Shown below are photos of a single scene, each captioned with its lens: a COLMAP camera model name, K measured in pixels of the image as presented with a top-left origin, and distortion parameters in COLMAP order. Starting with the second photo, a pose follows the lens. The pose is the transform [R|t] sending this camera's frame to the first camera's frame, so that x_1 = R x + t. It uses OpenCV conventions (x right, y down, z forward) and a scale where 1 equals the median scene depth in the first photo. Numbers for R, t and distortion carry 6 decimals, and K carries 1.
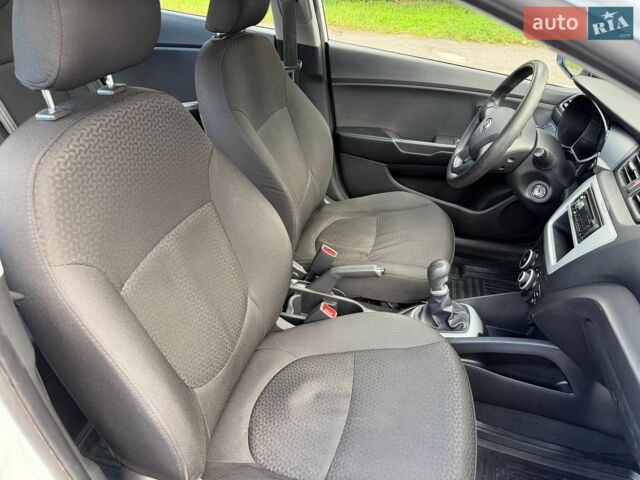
lens RADIAL K [[457.1, 0, 320.0], [0, 457.1, 240.0], [0, 0, 1]] dist [0.081063, -0.113669]
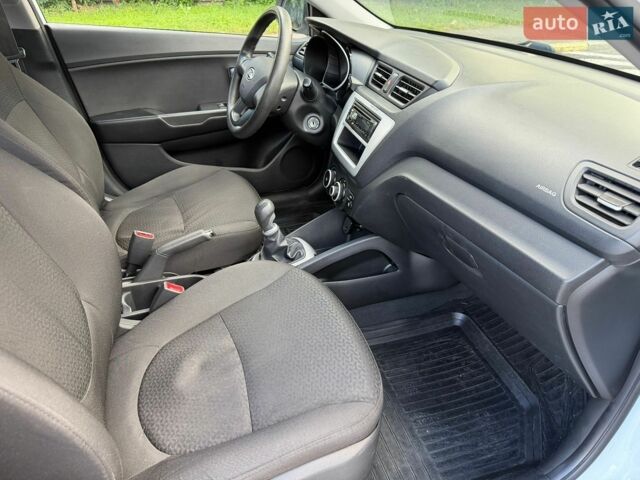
lens RADIAL K [[457.1, 0, 320.0], [0, 457.1, 240.0], [0, 0, 1]] dist [0.081063, -0.113669]
pose [[0.819810, -0.326903, 0.470156, -0.138559], [0.333834, 0.939922, 0.071428, 0.090965], [-0.465259, 0.098397, 0.879688, 0.032445]]
